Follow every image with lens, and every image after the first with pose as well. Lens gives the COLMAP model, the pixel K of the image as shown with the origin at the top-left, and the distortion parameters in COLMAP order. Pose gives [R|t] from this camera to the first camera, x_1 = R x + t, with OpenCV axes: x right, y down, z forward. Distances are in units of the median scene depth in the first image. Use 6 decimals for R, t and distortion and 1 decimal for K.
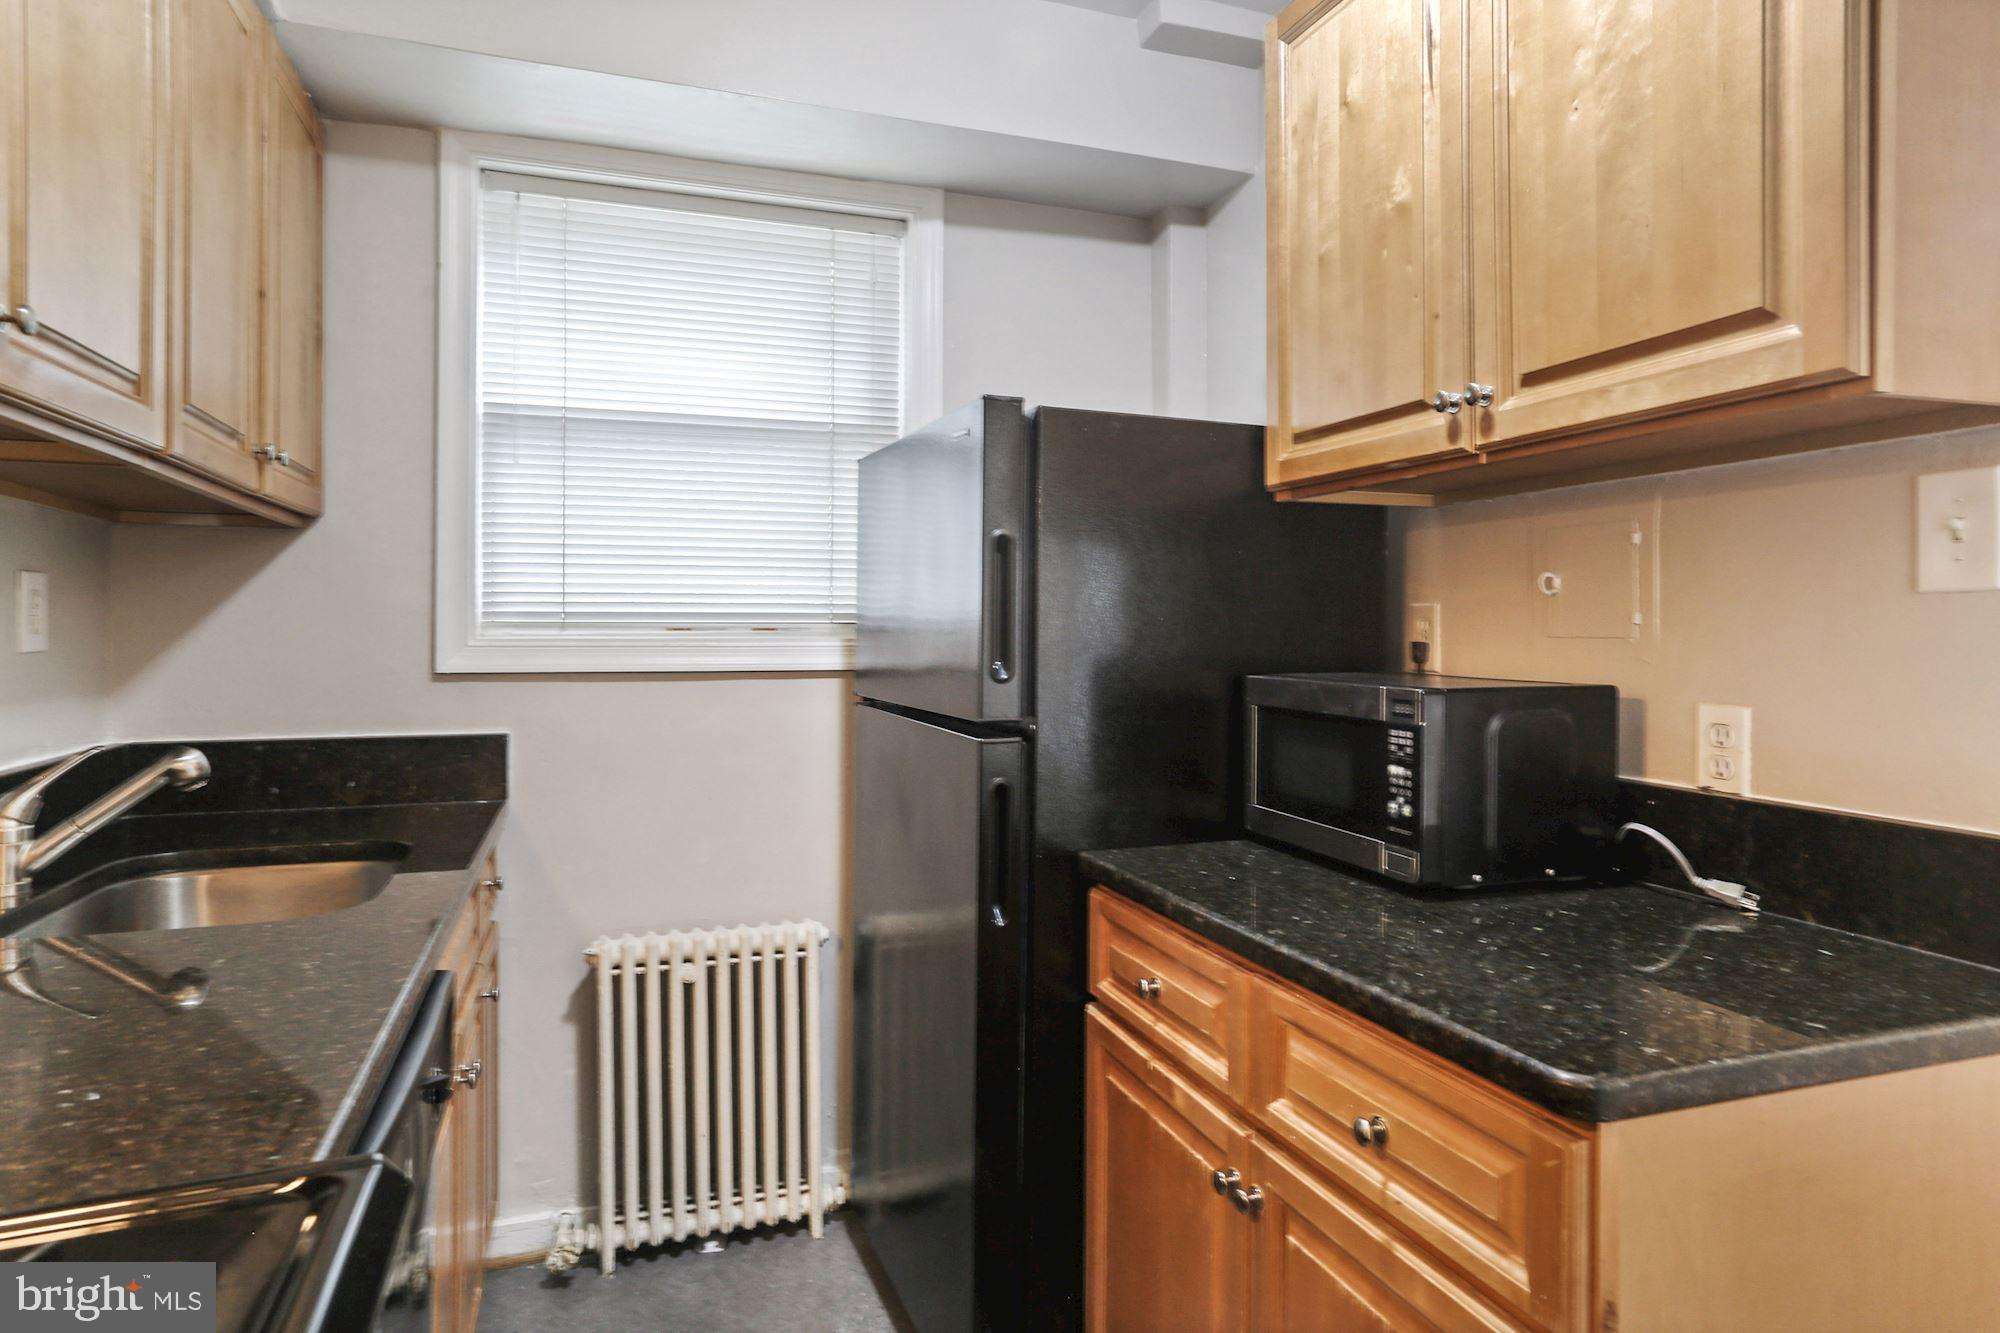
lens RADIAL K [[1137.2, 0, 988.4], [0, 1137.2, 632.1], [0, 0, 1]] dist [-0.027769, 0.031144]
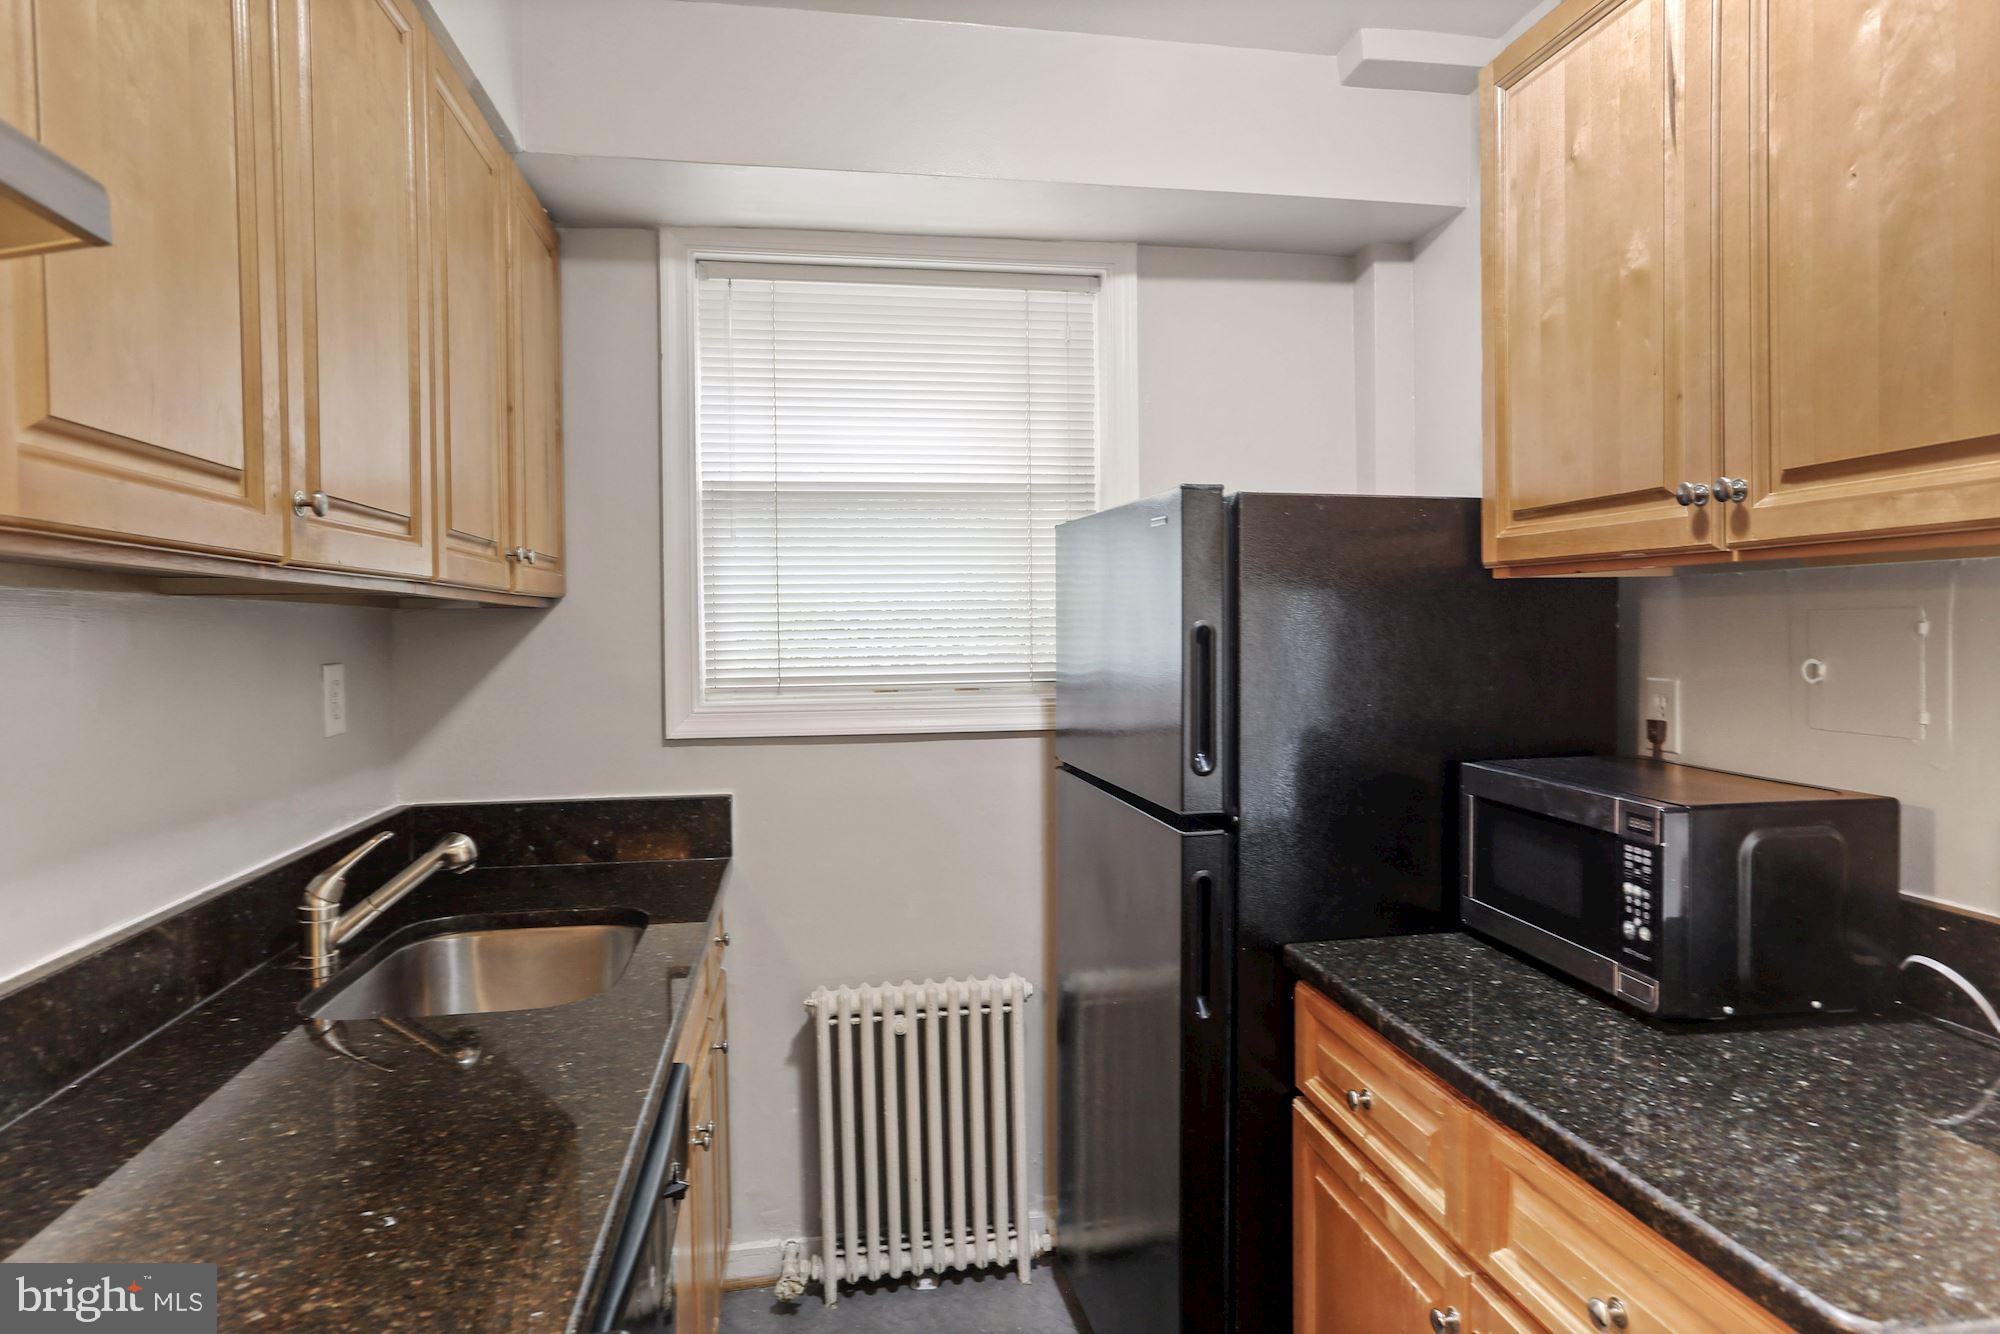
lens RADIAL K [[1120.5, 0, 1000.0], [0, 1120.5, 651.6], [0, 0, 1]] dist [-0.023973, 0.026583]
pose [[0.986438, -0.010459, -0.163802, -0.002142], [0.014462, 0.999625, 0.023263, -0.087292], [0.163497, -0.025316, 0.986219, 0.009795]]
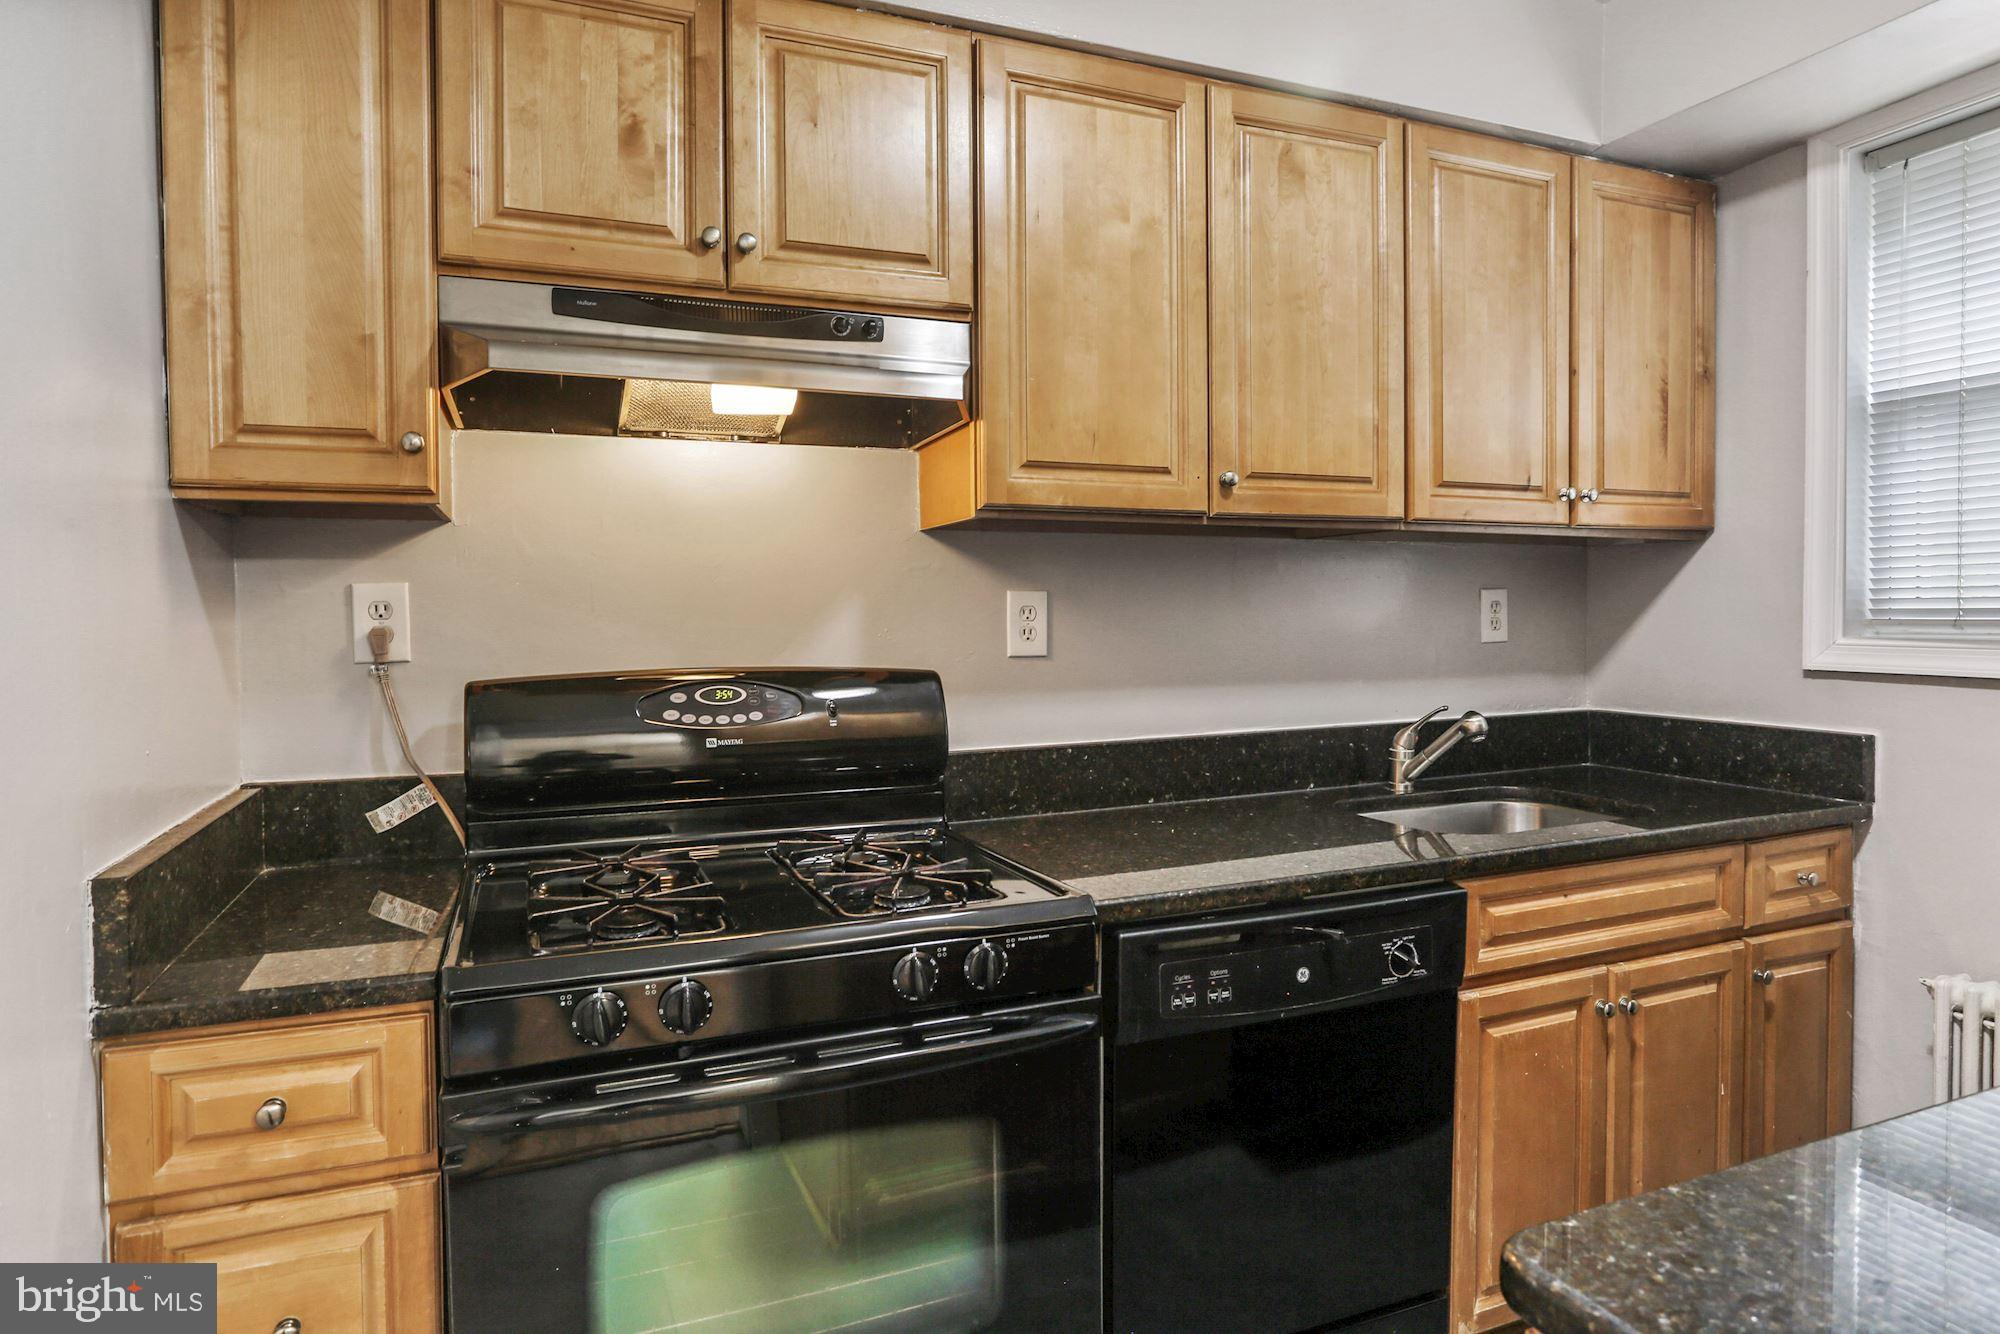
lens RADIAL K [[1120.5, 0, 1000.0], [0, 1120.5, 651.6], [0, 0, 1]] dist [-0.023973, 0.026583]
pose [[0.058724, 0.031632, -0.997773, 0.657379], [0.011445, 0.999411, 0.032357, -0.029280], [0.998209, -0.013320, 0.058328, 0.268237]]
